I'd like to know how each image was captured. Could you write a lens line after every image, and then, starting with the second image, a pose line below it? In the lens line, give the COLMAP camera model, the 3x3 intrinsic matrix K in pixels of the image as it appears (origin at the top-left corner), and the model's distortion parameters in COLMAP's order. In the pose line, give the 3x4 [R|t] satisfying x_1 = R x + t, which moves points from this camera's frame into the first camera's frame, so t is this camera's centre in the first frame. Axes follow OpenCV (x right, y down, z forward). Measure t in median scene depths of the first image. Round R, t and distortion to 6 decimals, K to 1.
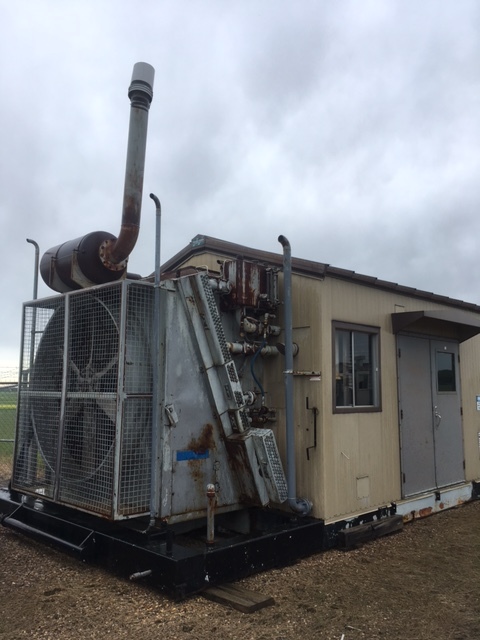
lens RADIAL K [[550.3, 0, 237.8], [0, 550.3, 309.8], [0, 0, 1]] dist [0.070571, -0.083666]
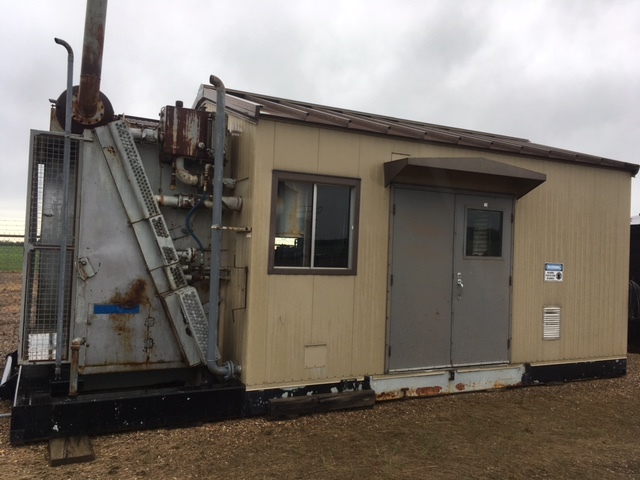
lens RADIAL K [[550.3, 0, 332.3], [0, 550.3, 230.7], [0, 0, 1]] dist [0.070571, -0.083666]
pose [[0.949164, 0.015451, -0.314402, 0.559091], [0.015360, 0.995331, 0.095286, 0.033305], [0.314407, -0.095271, 0.944496, 0.189699]]
